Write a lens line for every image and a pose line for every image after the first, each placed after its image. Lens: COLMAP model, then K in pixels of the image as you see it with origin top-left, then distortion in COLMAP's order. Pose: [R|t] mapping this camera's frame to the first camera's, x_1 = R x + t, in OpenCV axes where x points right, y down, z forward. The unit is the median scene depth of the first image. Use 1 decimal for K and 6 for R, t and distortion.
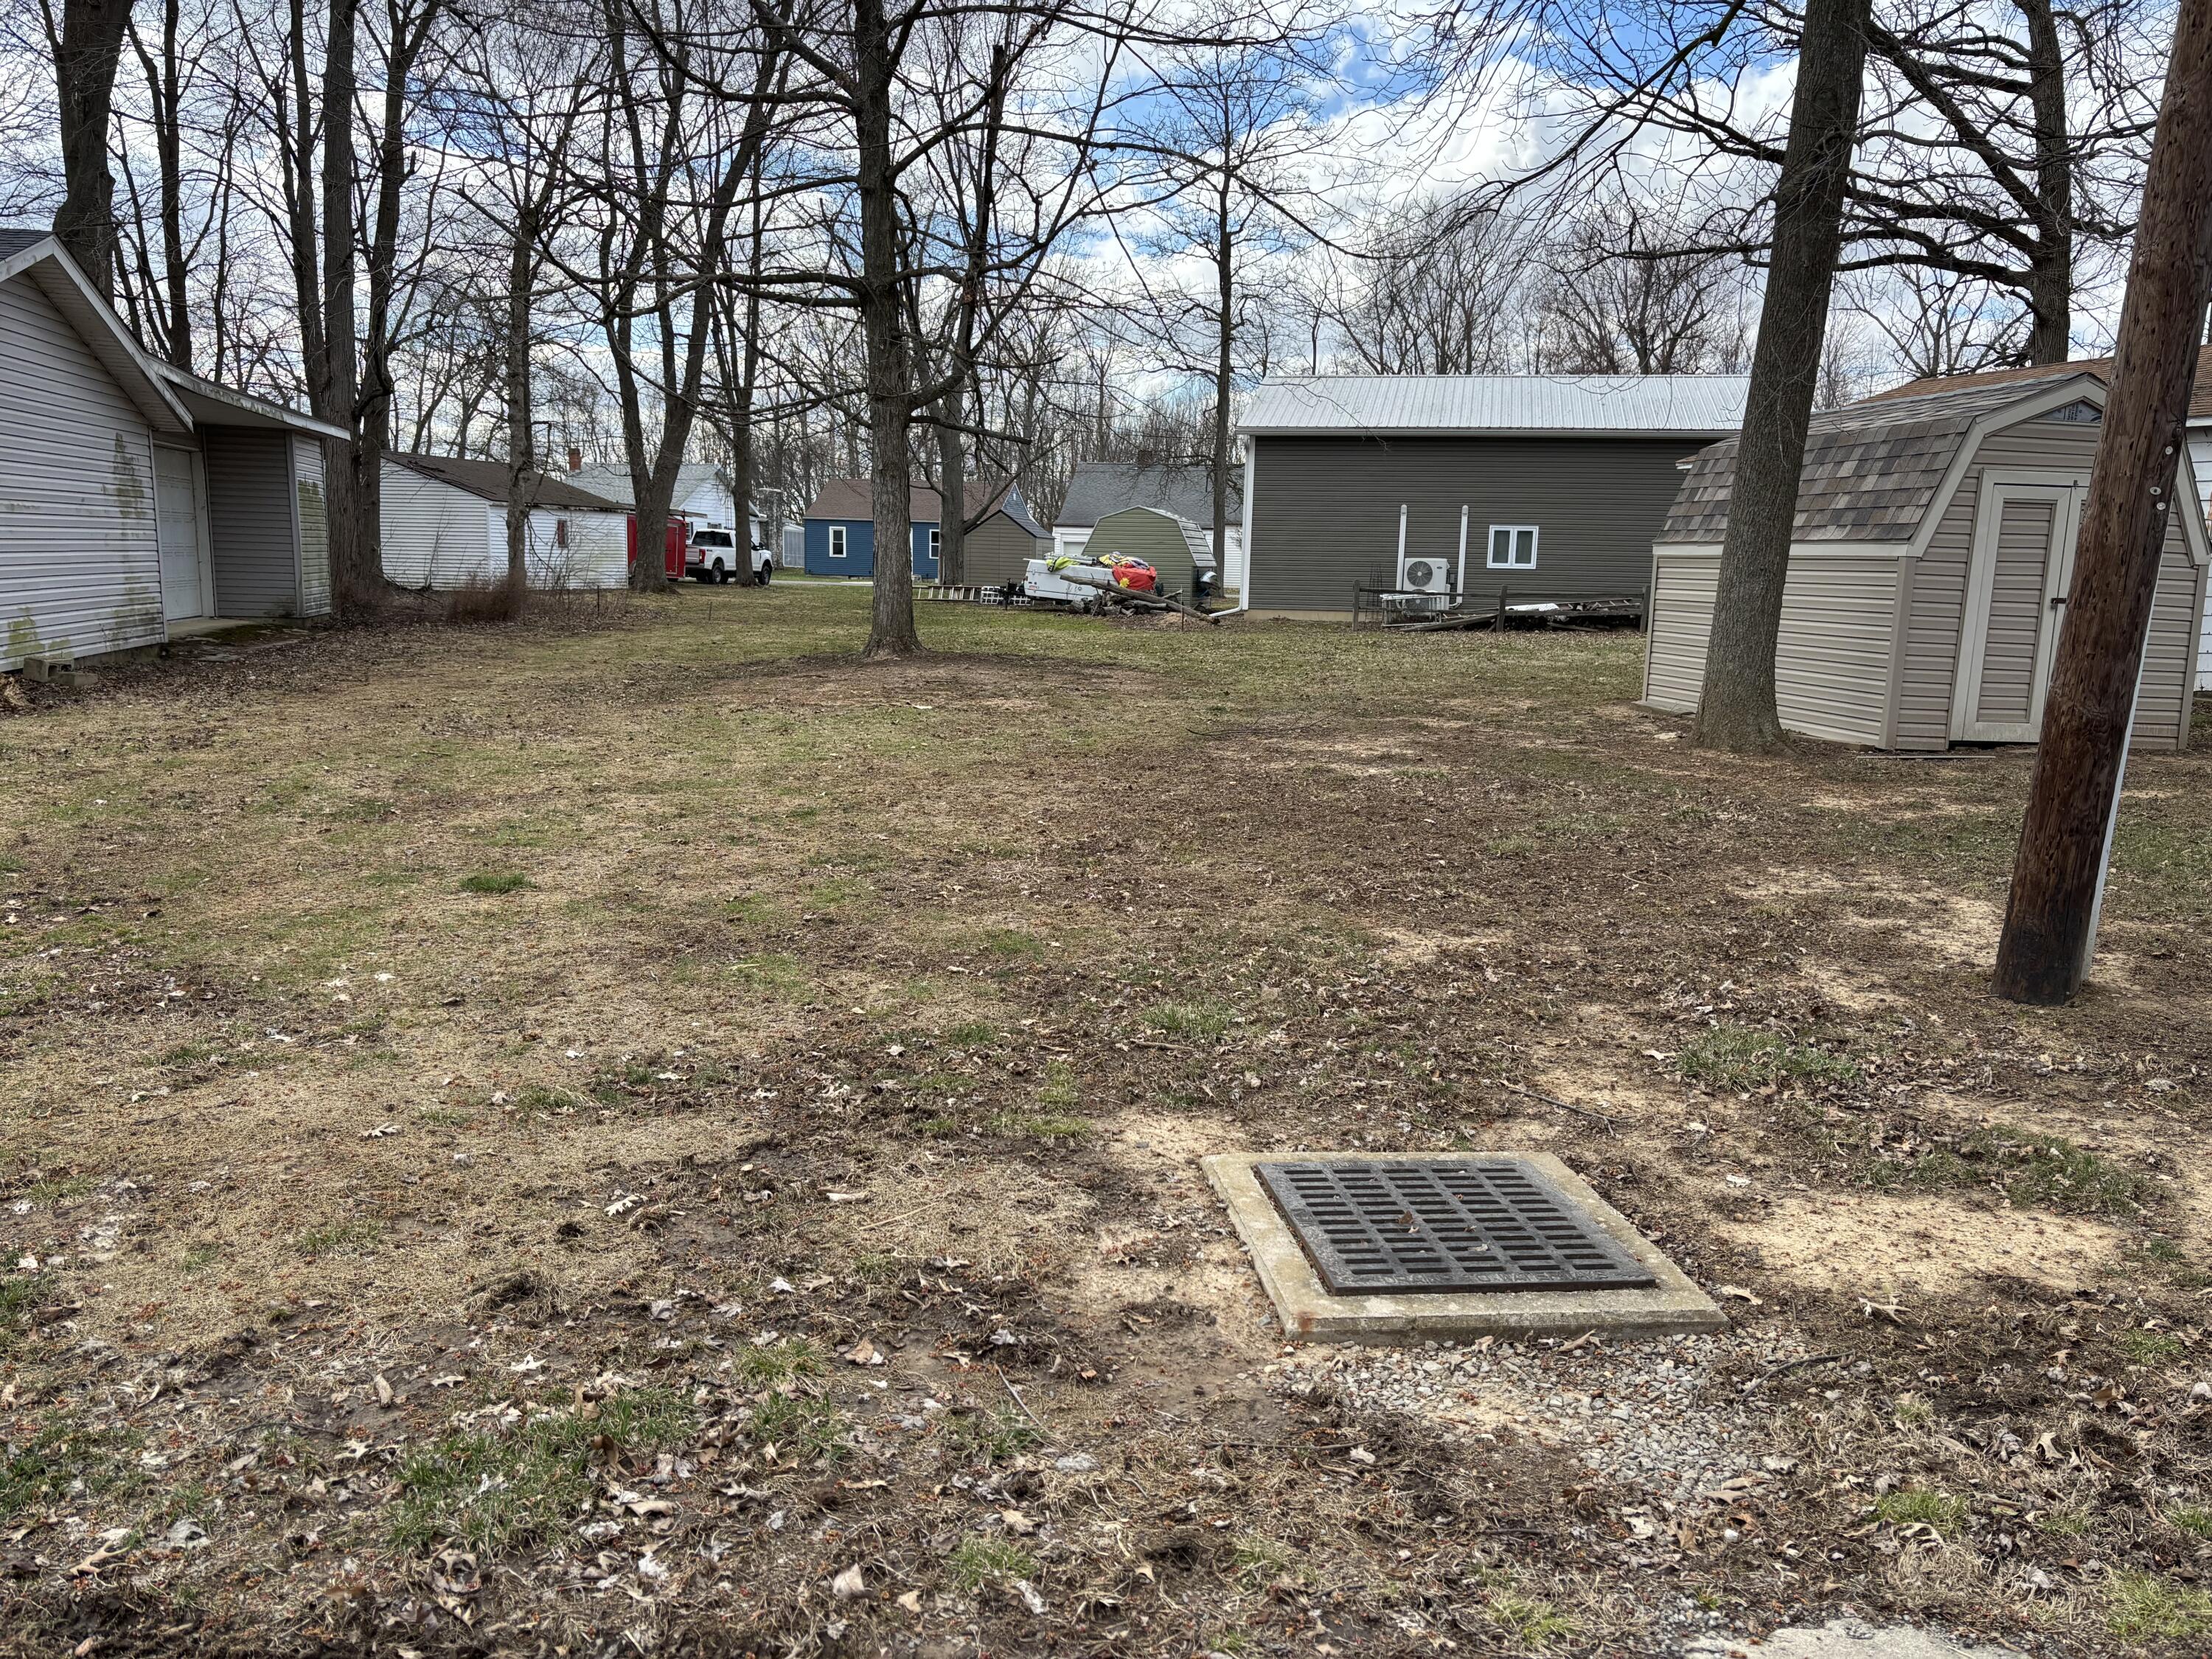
lens RADIAL K [[1676.2, 0, 1100.4], [0, 1676.2, 840.5], [0, 0, 1]] dist [0.021448, -0.006619]
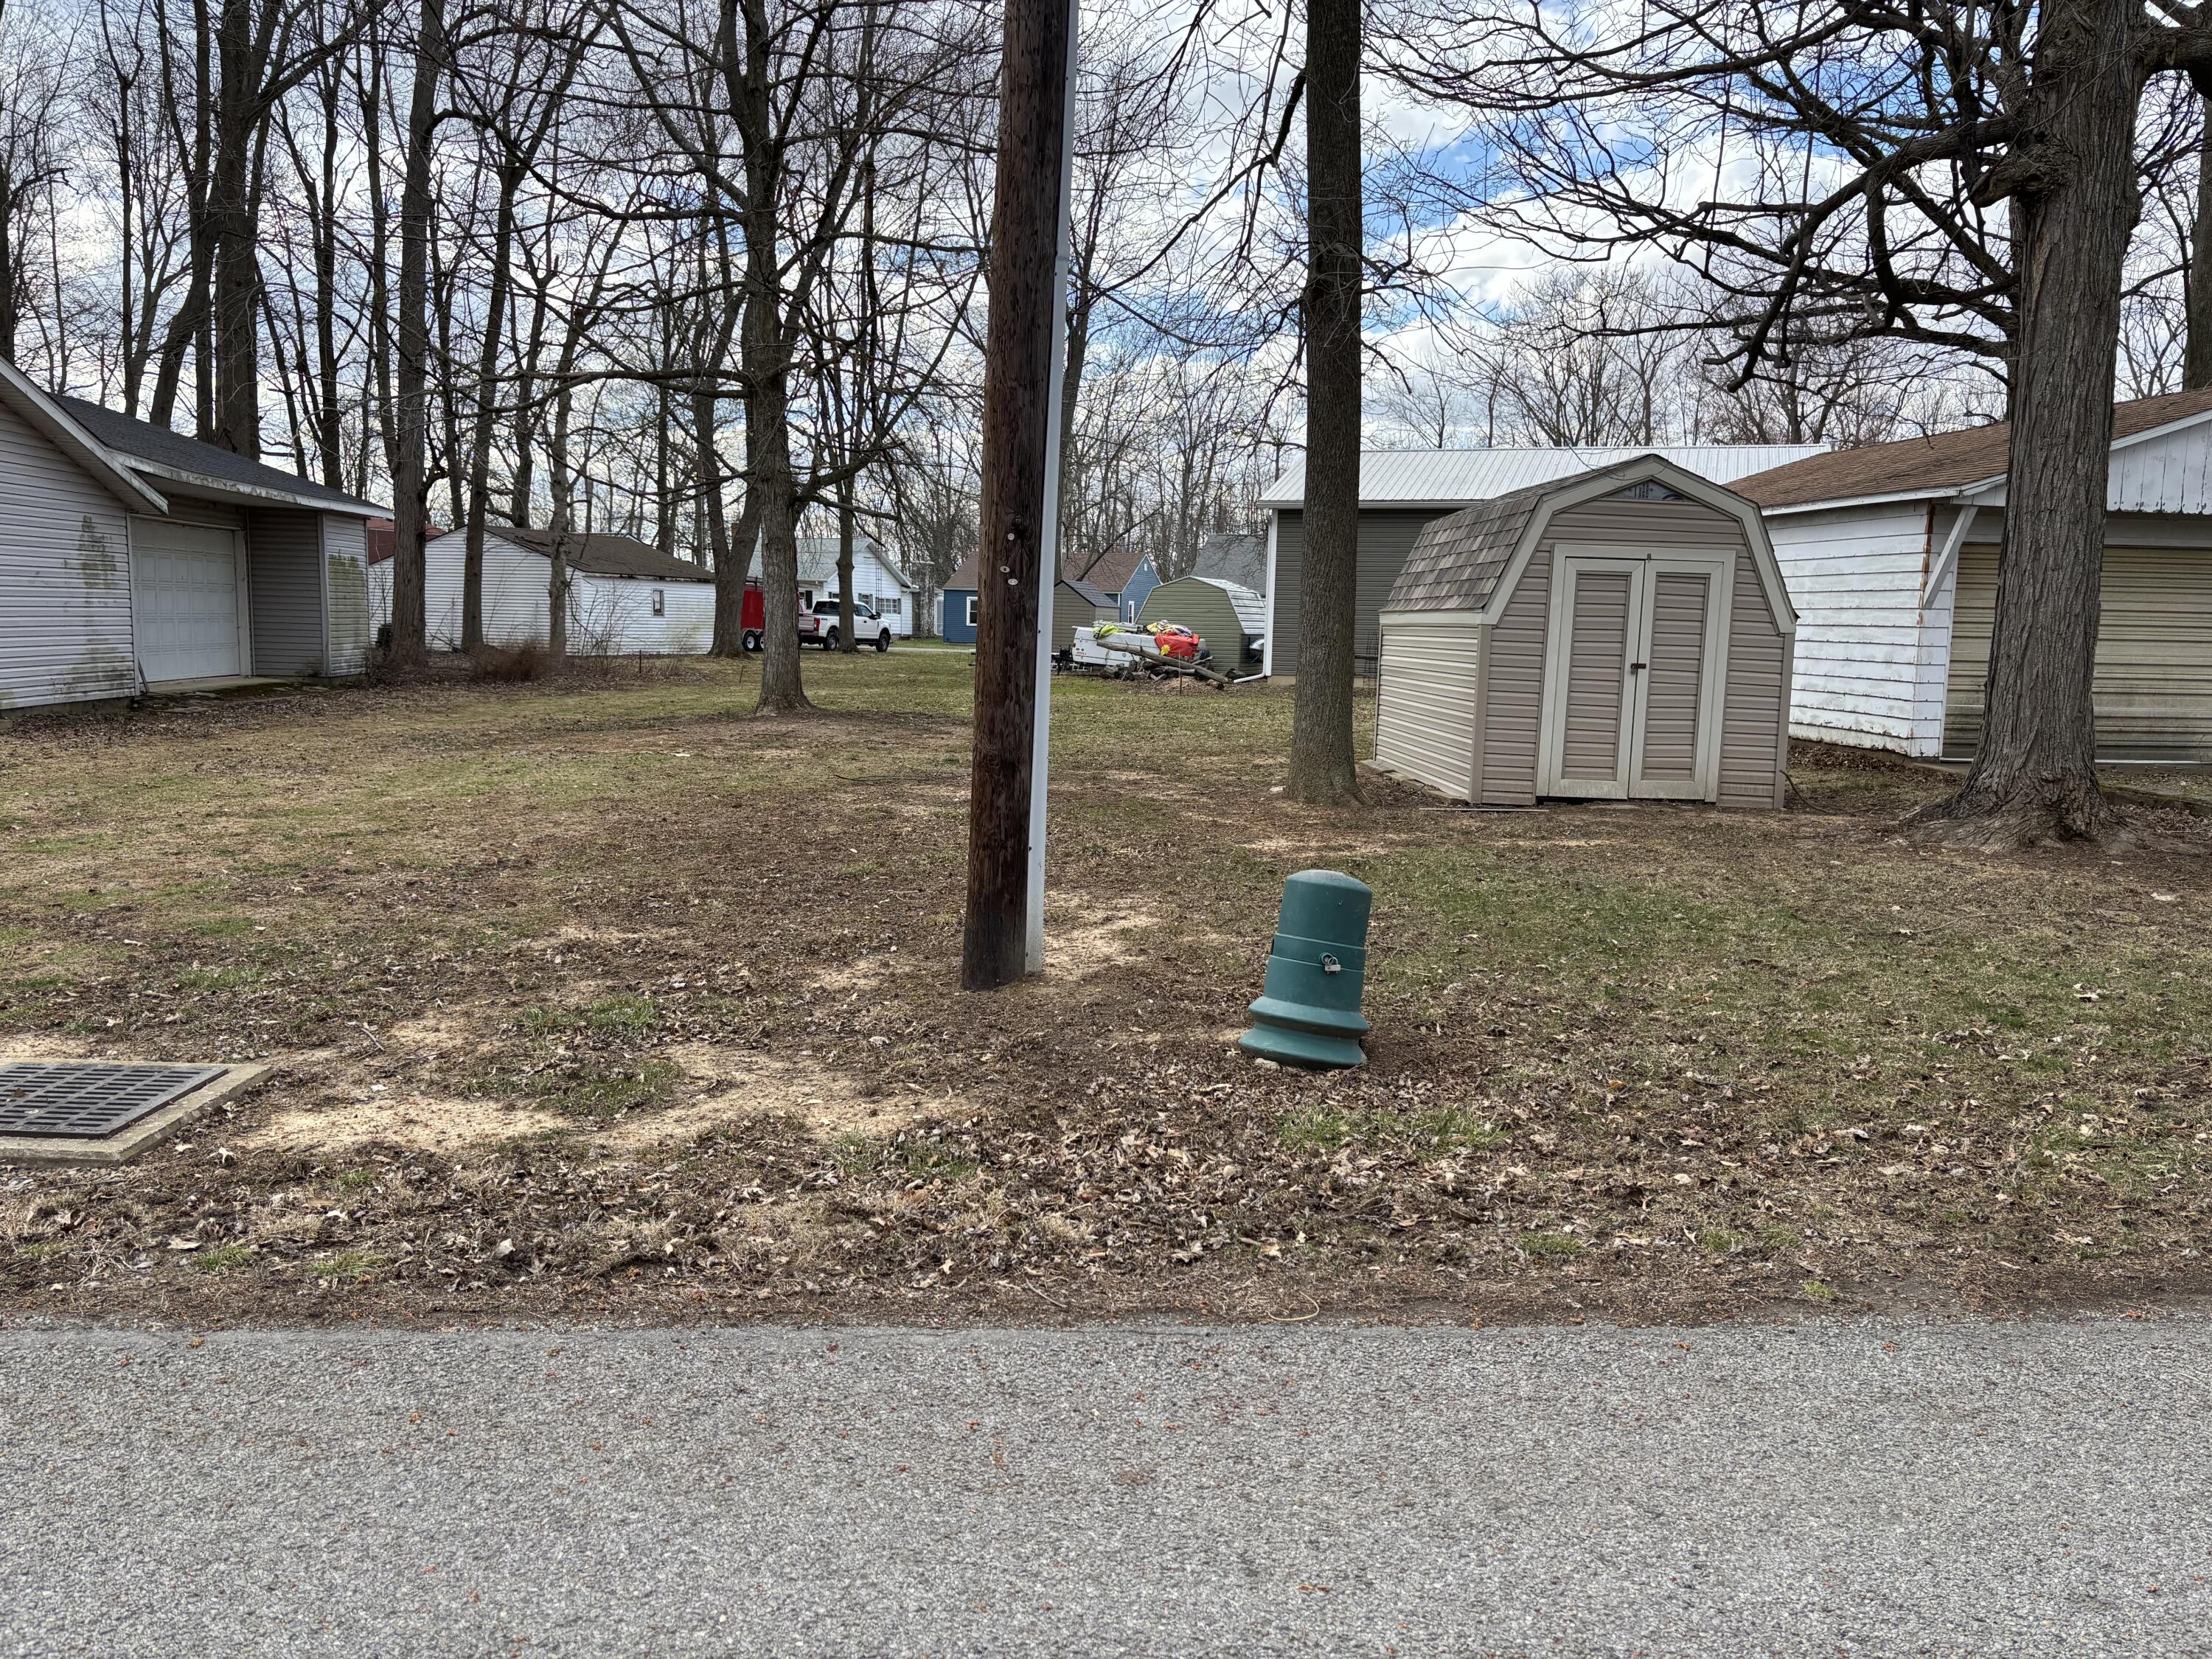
lens RADIAL K [[1676.2, 0, 1112.0], [0, 1676.2, 822.5], [0, 0, 1]] dist [0.021448, -0.006619]
pose [[0.993008, 0.015825, -0.116979, 0.150270], [-0.021747, 0.998536, -0.049523, 0.006574], [0.116024, 0.051720, 0.991899, -0.033925]]
